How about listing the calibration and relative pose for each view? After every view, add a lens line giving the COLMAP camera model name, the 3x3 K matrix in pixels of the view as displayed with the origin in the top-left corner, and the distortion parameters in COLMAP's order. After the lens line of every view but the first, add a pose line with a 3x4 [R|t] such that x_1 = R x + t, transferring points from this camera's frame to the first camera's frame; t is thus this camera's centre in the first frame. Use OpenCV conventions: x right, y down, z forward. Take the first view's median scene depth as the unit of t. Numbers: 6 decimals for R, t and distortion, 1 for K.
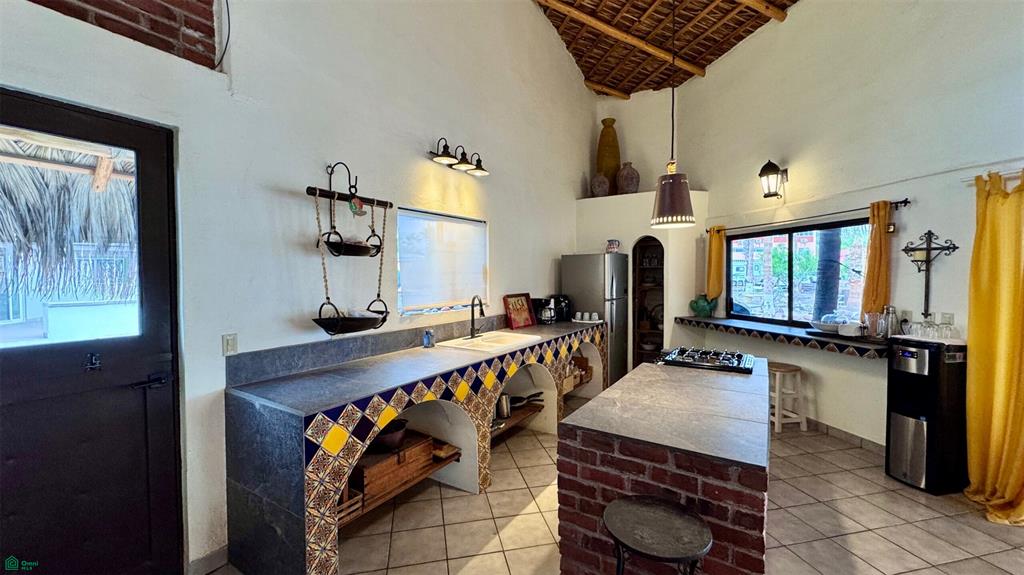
lens RADIAL K [[409.7, 0, 513.3], [0, 409.7, 286.4], [0, 0, 1]] dist [-0.002026, 0.000272]
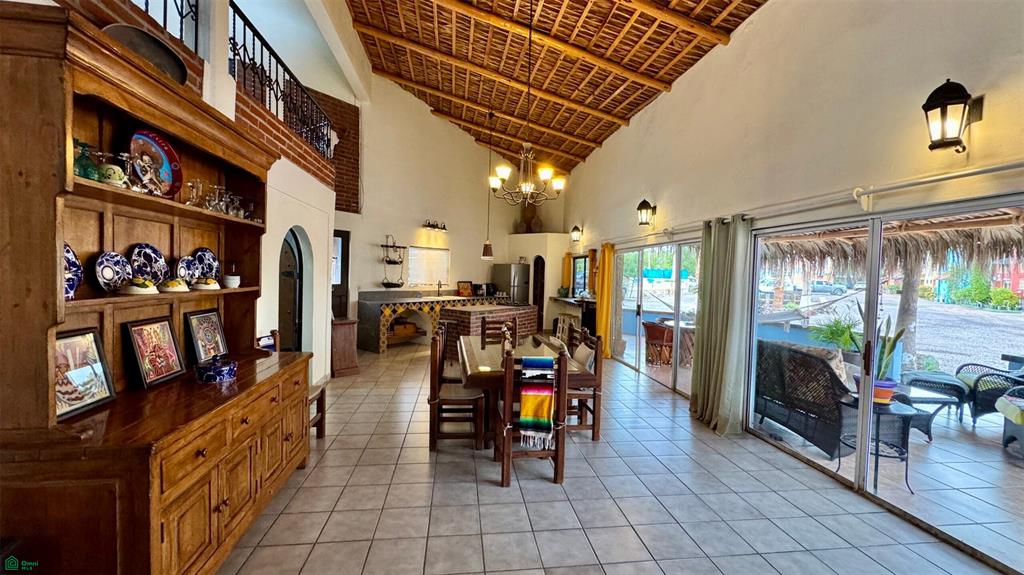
lens RADIAL K [[409.7, 0, 513.7], [0, 409.7, 287.3], [0, 0, 1]] dist [-0.002026, 0.000272]
pose [[0.995612, 0.037828, -0.085586, 0.599132], [-0.037457, 0.999281, 0.005931, 0.035376], [0.085749, -0.002700, 0.996313, -1.531919]]
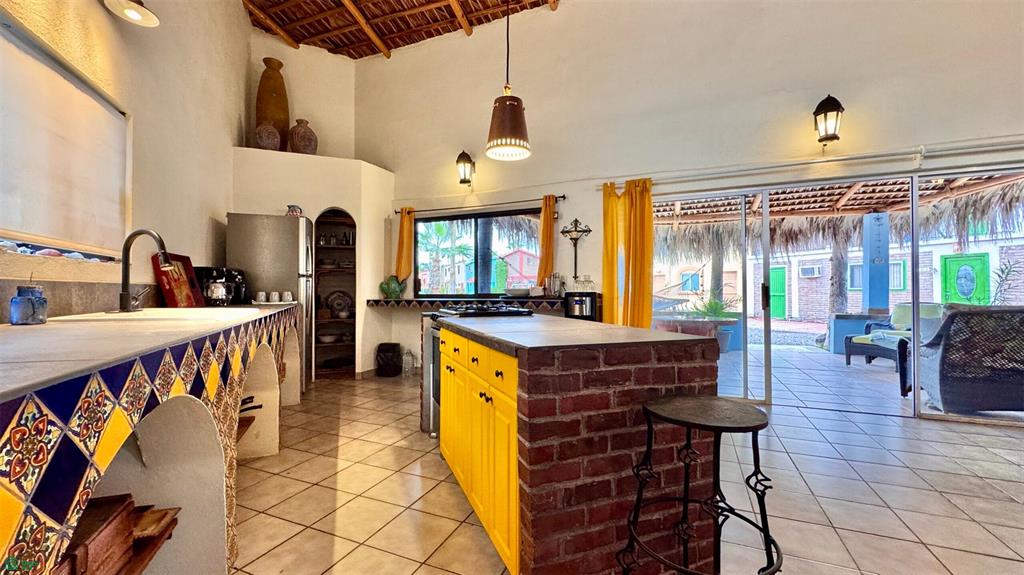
lens RADIAL K [[409.7, 0, 513.7], [0, 409.7, 284.0], [0, 0, 1]] dist [-0.002026, 0.000272]
pose [[0.585464, 0.017383, 0.810512, -0.242399], [0.021596, 0.999081, -0.037027, 0.124868], [-0.810411, 0.039182, 0.584550, 0.304718]]
